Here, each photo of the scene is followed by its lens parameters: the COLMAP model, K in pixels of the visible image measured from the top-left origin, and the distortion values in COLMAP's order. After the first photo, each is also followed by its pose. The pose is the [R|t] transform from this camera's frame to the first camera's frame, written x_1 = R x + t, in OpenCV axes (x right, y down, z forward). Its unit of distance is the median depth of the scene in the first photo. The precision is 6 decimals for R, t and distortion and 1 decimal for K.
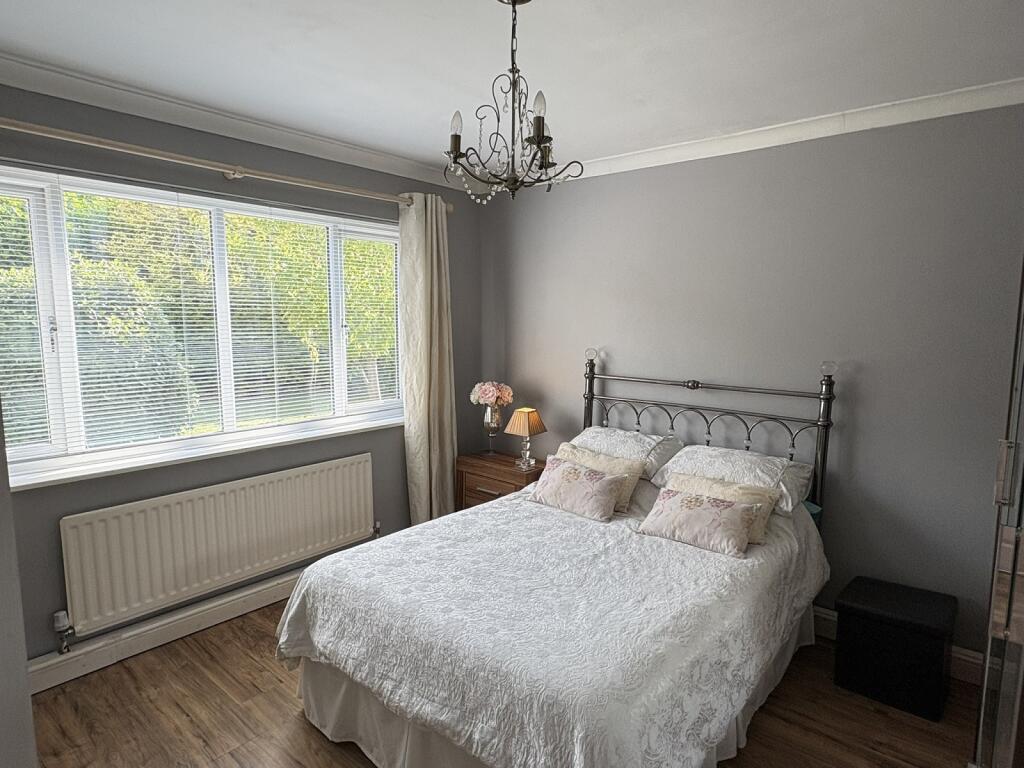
lens RADIAL K [[585.1, 0, 506.2], [0, 585.1, 388.0], [0, 0, 1]] dist [0.000529, 0.000116]
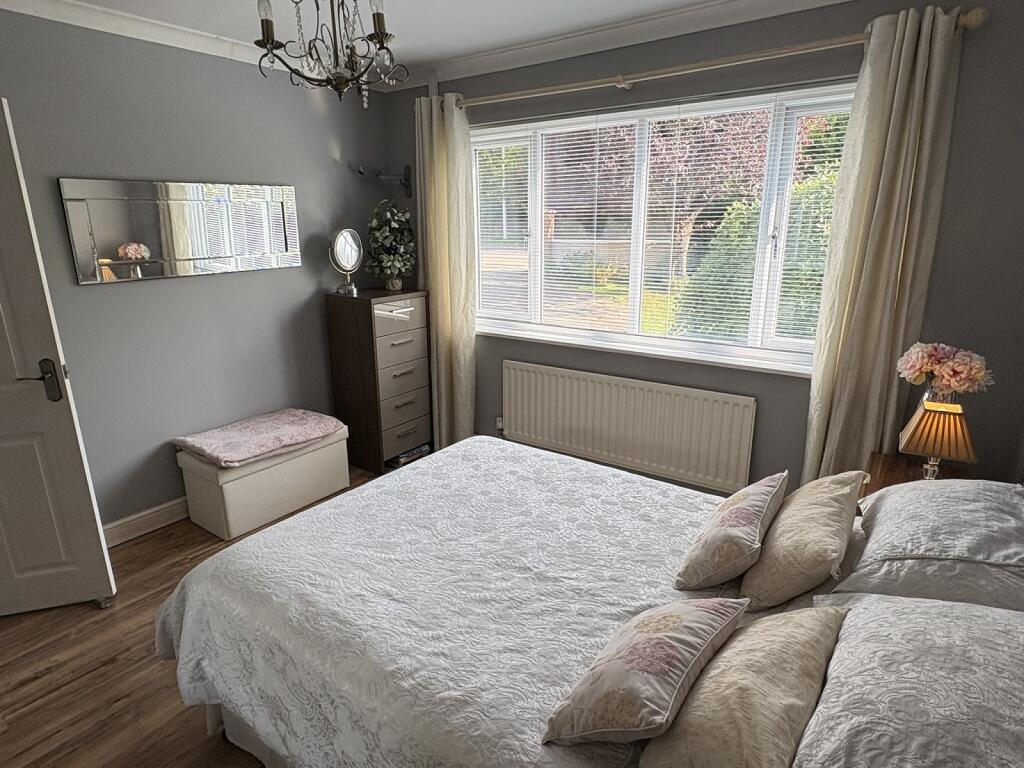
lens RADIAL K [[585.1, 0, 505.8], [0, 585.1, 383.5], [0, 0, 1]] dist [0.000529, 0.000116]
pose [[0.075642, 0.253850, -0.964281, 0.747105], [-0.114492, 0.962867, 0.244496, -0.097356], [0.990540, 0.091909, 0.101897, 0.845303]]
